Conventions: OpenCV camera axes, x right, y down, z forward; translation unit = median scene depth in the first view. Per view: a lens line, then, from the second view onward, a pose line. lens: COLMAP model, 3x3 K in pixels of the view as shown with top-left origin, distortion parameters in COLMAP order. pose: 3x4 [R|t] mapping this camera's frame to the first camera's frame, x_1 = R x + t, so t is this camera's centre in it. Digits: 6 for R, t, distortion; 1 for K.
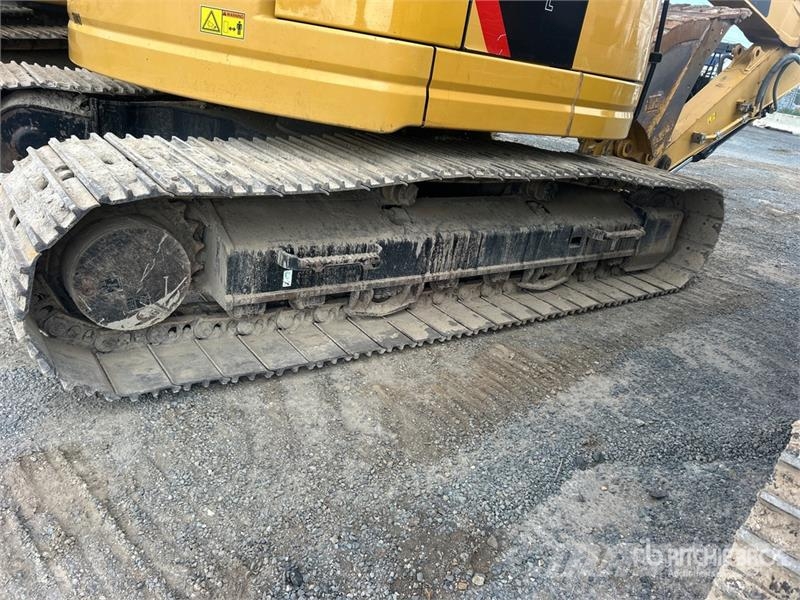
lens RADIAL K [[597.8, 0, 405.5], [0, 597.8, 305.2], [0, 0, 1]] dist [0.066979, -0.096037]
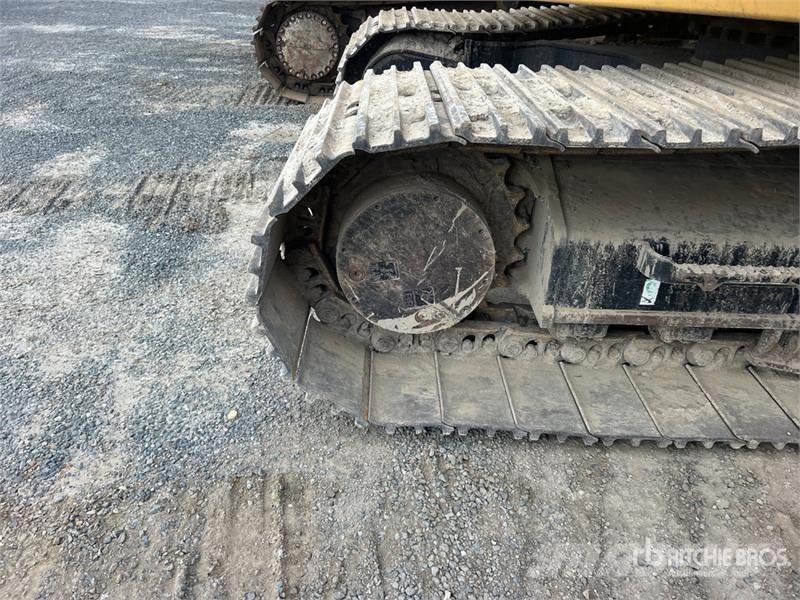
lens RADIAL K [[597.8, 0, 405.5], [0, 597.8, 305.2], [0, 0, 1]] dist [0.066979, -0.096037]
pose [[0.803023, 0.176946, -0.569073, -0.047972], [-0.151293, 0.984150, 0.092519, -0.053354], [0.576424, 0.011802, 0.817066, 0.373735]]
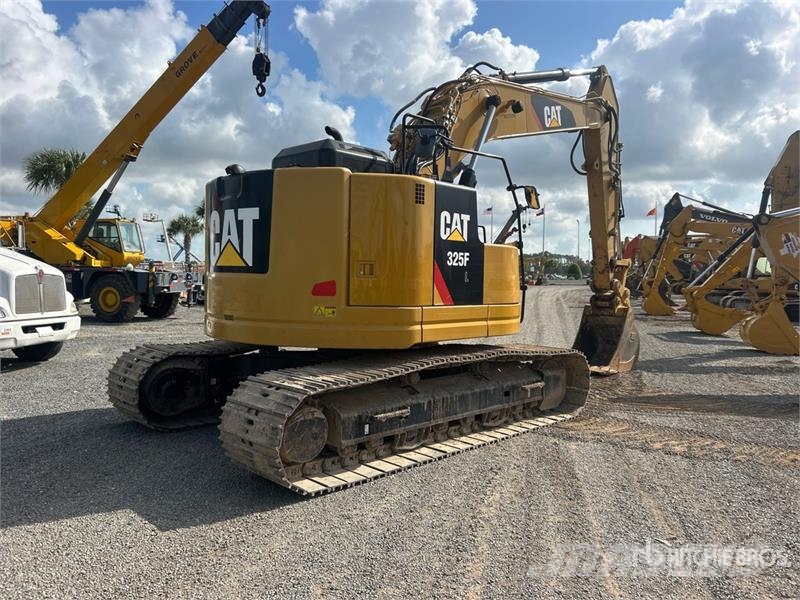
lens RADIAL K [[622.9, 0, 400.0], [0, 622.9, 300.0], [0, 0, 1]] dist [0.008327, 0.000995]
pose [[0.978680, -0.143958, 0.146499, -0.338330], [0.186013, 0.923673, -0.335002, 0.268421], [-0.087091, 0.355111, 0.930759, -1.031063]]
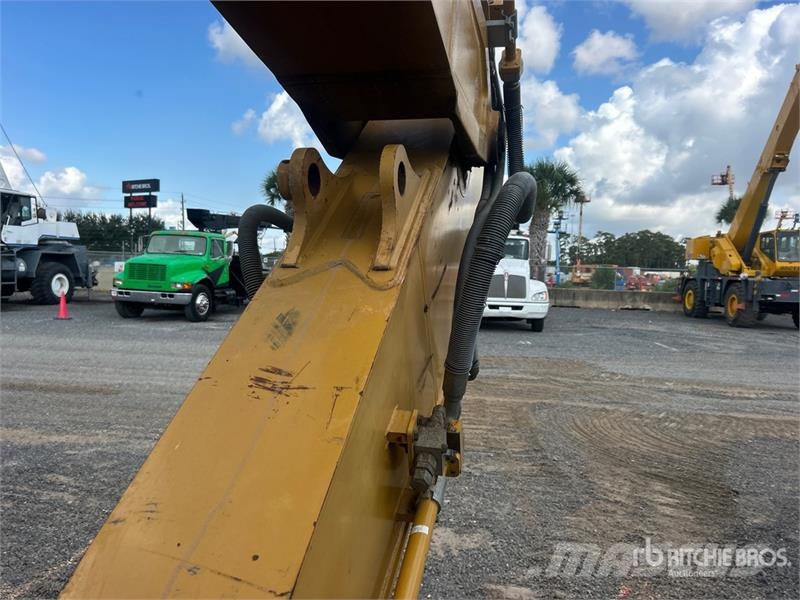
lens RADIAL K [[607.8, 0, 399.3], [0, 607.8, 305.0], [0, 0, 1]] dist [0.016338, 0.003148]
pose [[0.271661, -0.092541, -0.957933, 3.552074], [-0.372004, 0.907901, -0.193205, 0.275088], [0.887588, 0.408841, 0.212216, 0.547023]]
